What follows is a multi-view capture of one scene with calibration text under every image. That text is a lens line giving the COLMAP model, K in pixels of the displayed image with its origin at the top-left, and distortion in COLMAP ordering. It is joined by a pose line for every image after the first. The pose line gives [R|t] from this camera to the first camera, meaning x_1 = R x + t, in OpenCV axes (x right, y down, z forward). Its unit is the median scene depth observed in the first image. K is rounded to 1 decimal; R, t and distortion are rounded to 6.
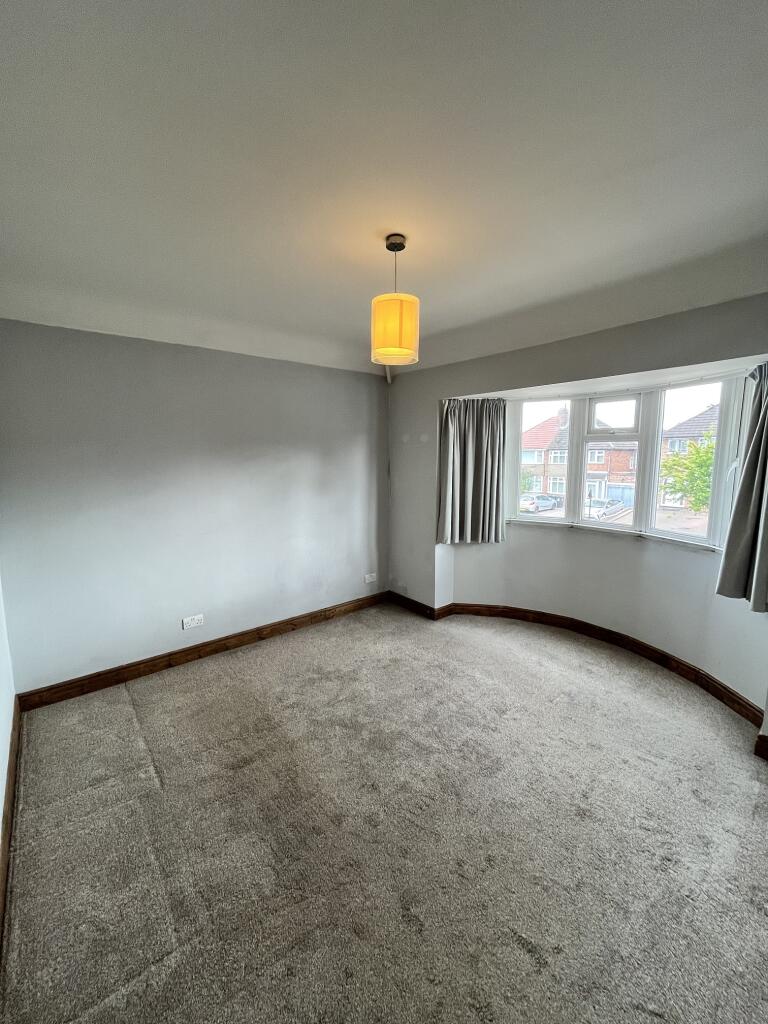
lens RADIAL K [[414.6, 0, 378.9], [0, 414.6, 513.3], [0, 0, 1]] dist [-0.003727, -0.000229]
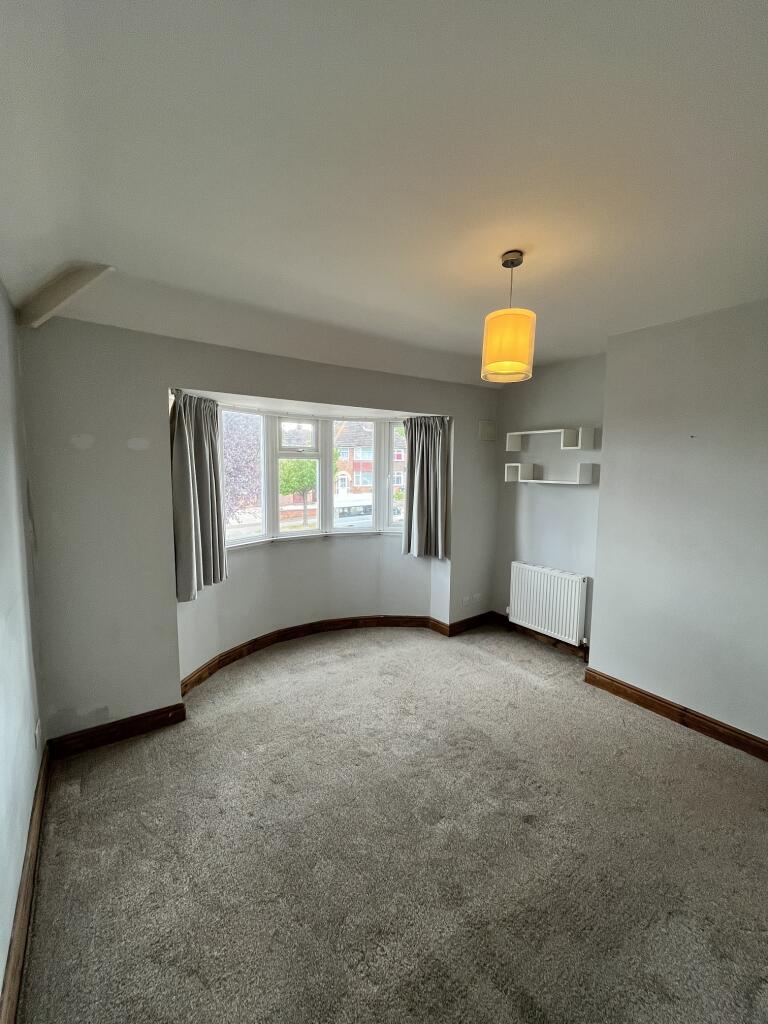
lens RADIAL K [[414.6, 0, 379.5], [0, 414.6, 511.6], [0, 0, 1]] dist [-0.003727, -0.000229]
pose [[0.069719, -0.105444, 0.991978, -0.536017], [0.128442, 0.987070, 0.095896, -0.107804], [-0.989263, 0.120726, 0.082361, 0.686934]]
